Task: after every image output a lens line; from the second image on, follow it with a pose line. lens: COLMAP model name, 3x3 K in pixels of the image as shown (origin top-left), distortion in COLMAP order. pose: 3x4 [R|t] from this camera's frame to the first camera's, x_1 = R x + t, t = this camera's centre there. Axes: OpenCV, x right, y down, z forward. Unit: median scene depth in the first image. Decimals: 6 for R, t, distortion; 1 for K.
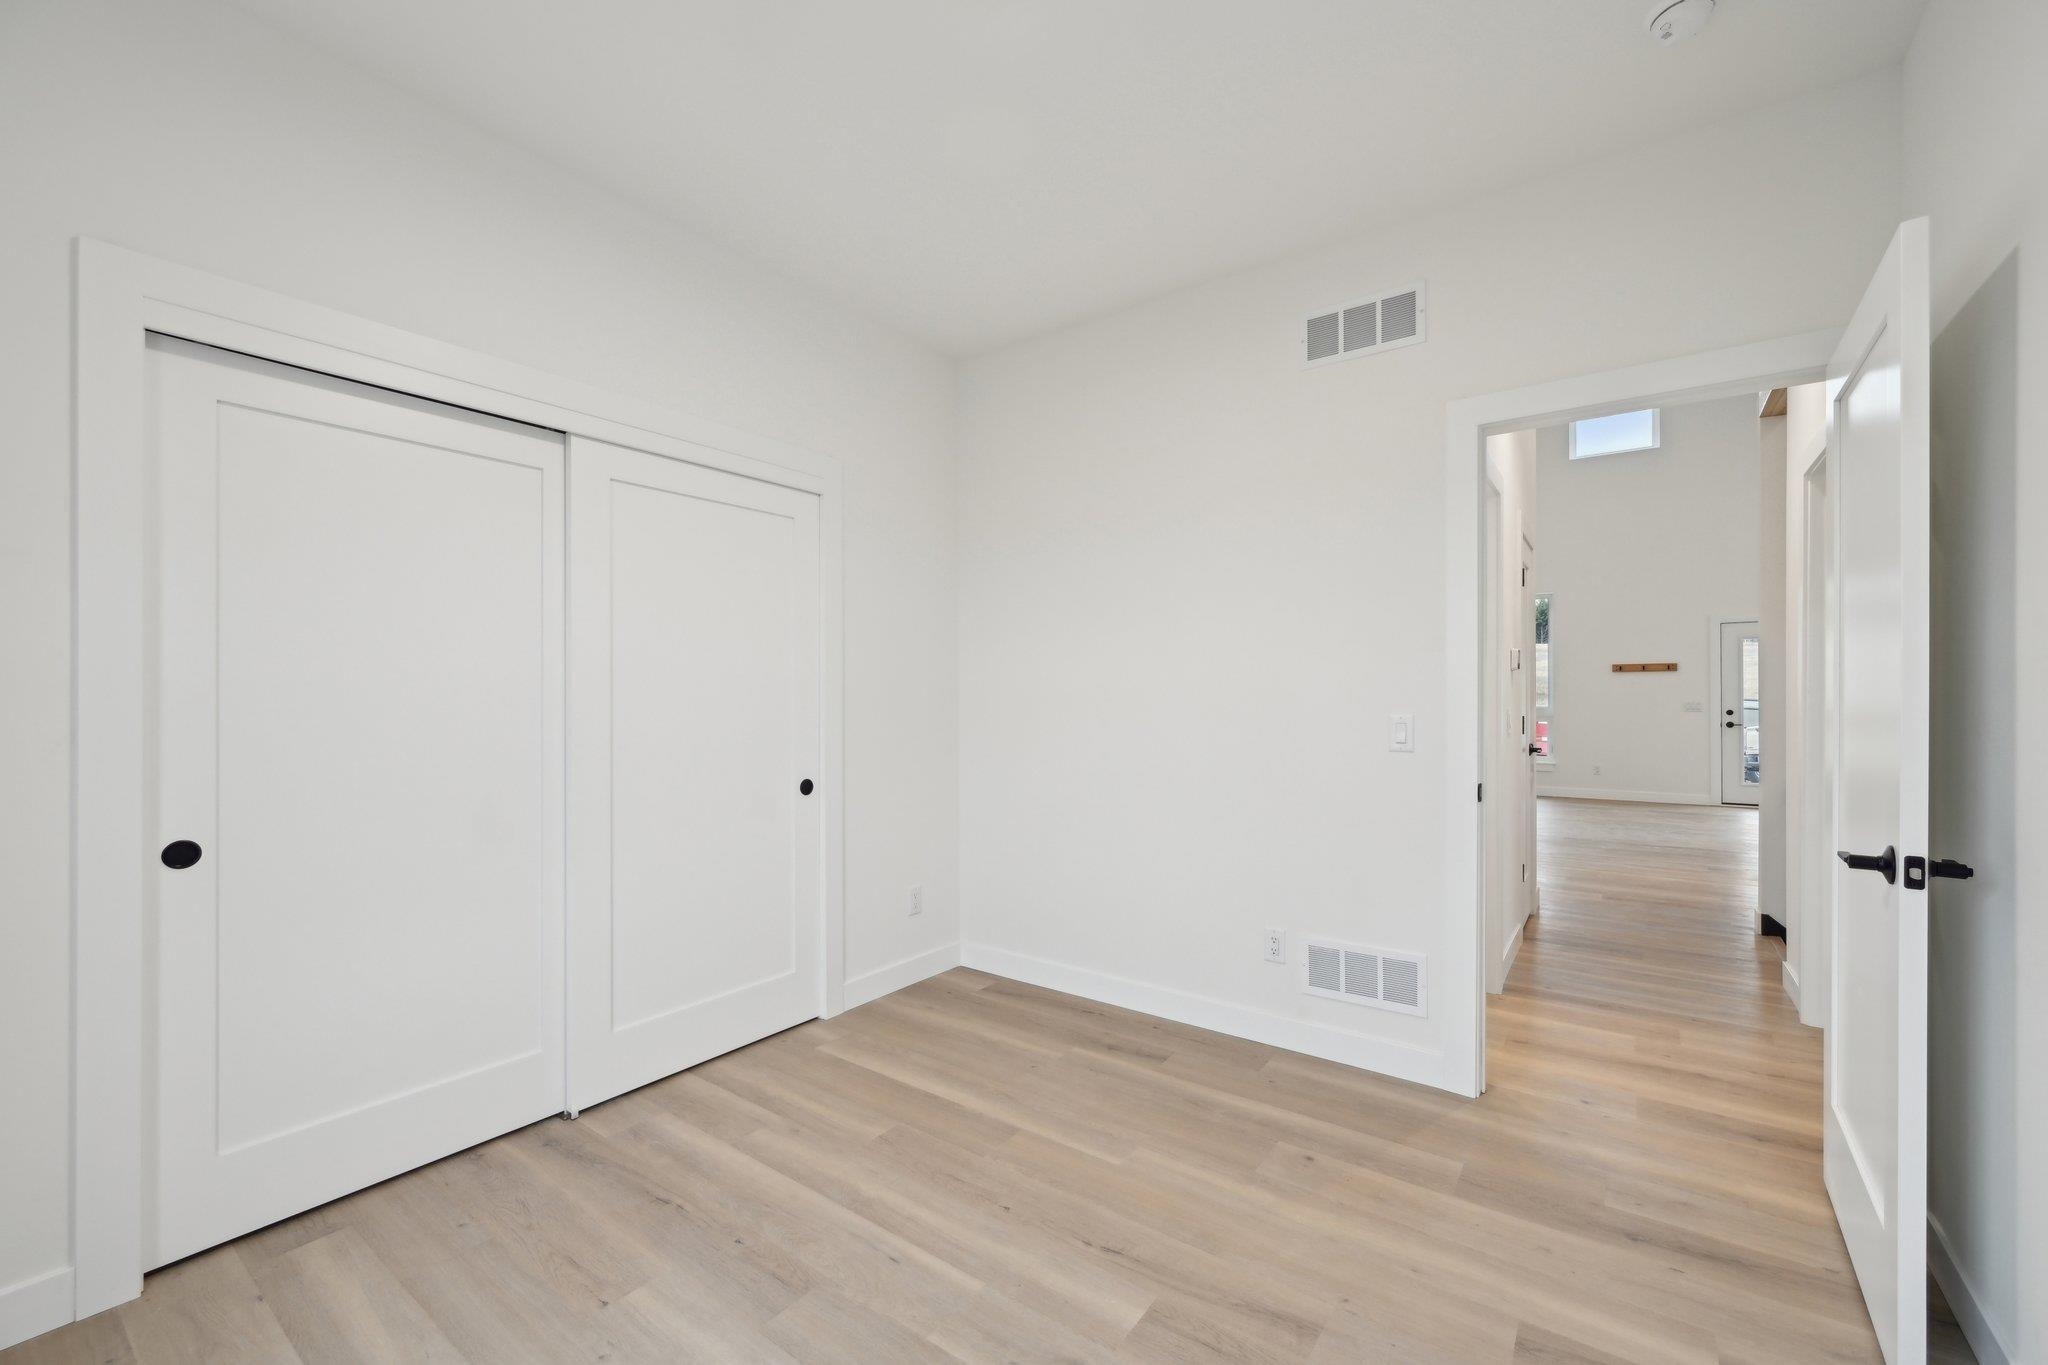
lens RADIAL K [[822.8, 0, 1023.7], [0, 822.8, 687.7], [0, 0, 1]] dist [-0.000955, 0.000332]
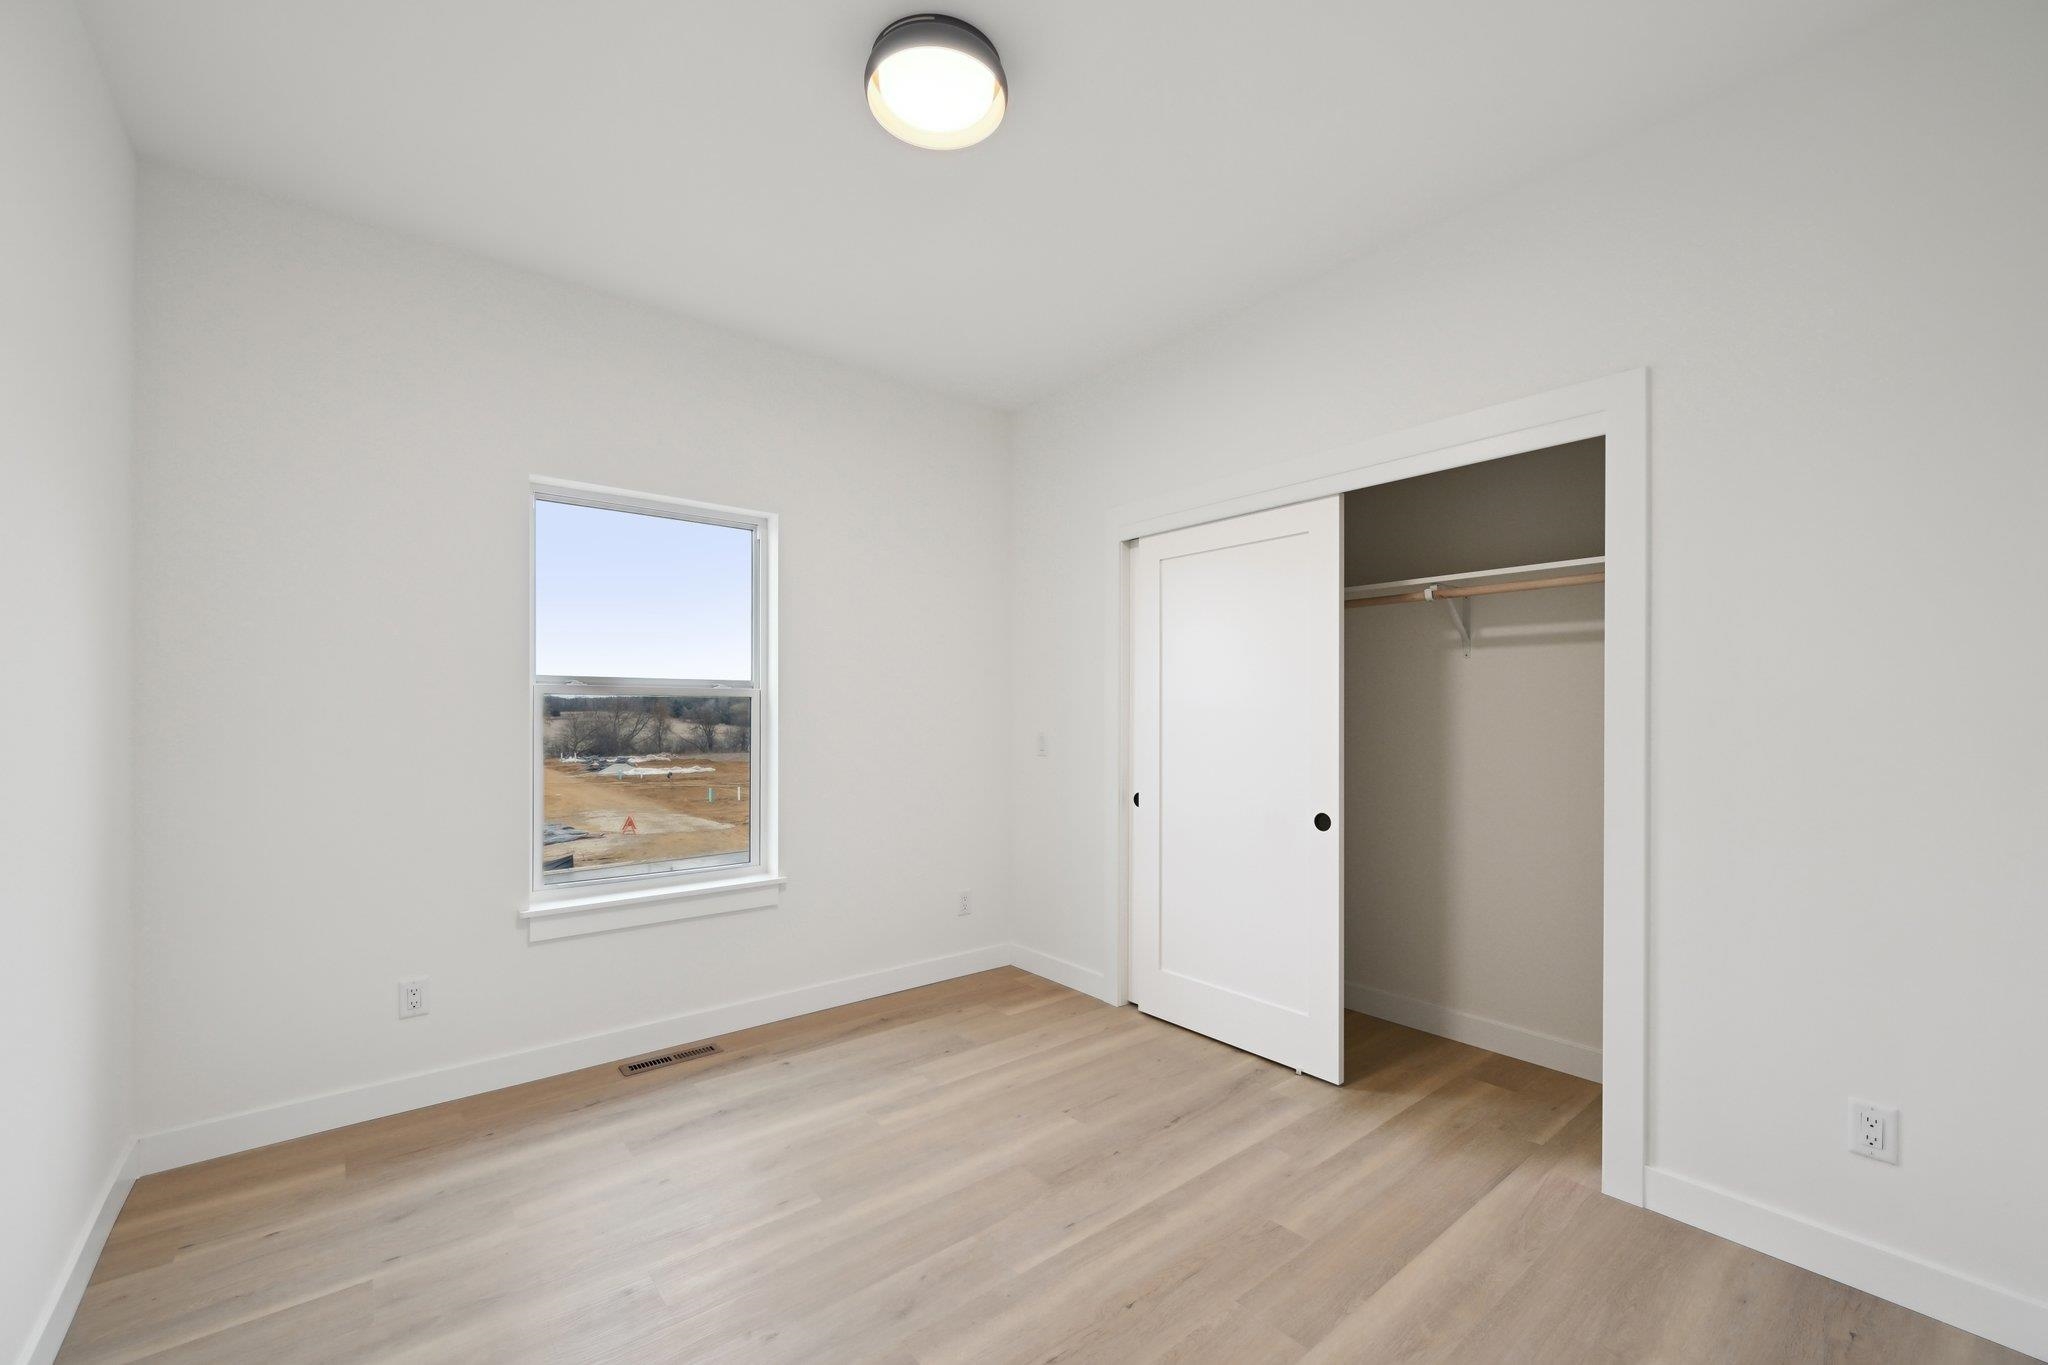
lens RADIAL K [[822.8, 0, 1022.9], [0, 822.8, 696.3], [0, 0, 1]] dist [-0.000955, 0.000332]
pose [[-0.238517, -0.014042, -0.971037, 0.834342], [0.004123, 0.999872, -0.015471, -0.005975], [0.971129, -0.007694, -0.238429, 1.057516]]
